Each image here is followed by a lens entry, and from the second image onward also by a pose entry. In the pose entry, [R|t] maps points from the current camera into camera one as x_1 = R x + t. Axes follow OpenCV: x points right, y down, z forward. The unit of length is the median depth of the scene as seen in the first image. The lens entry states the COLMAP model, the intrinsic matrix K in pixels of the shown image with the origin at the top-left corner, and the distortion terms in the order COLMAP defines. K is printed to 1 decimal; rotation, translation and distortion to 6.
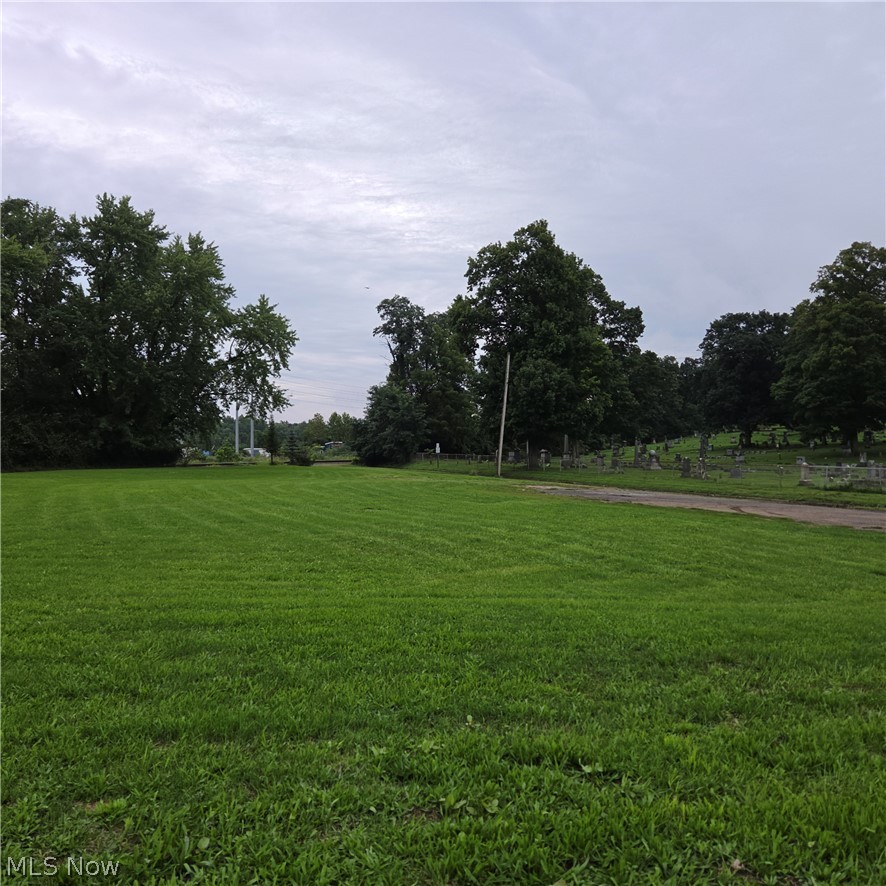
lens RADIAL K [[787.9, 0, 440.1], [0, 787.9, 434.3], [0, 0, 1]] dist [0.091236, -0.080124]
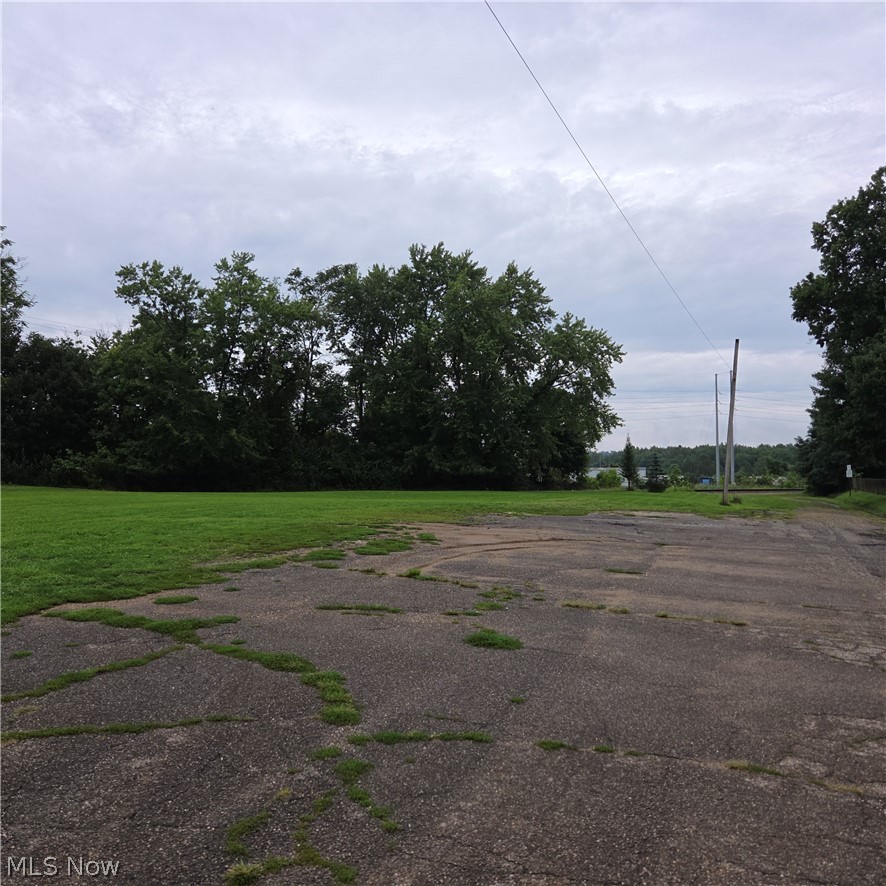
lens RADIAL K [[787.9, 0, 442.2], [0, 787.9, 455.7], [0, 0, 1]] dist [0.091236, -0.080124]
pose [[0.746278, -0.025983, -0.665127, 0.250002], [0.017289, 0.999657, -0.019653, 0.011566], [0.665410, 0.003168, 0.746471, 0.155998]]
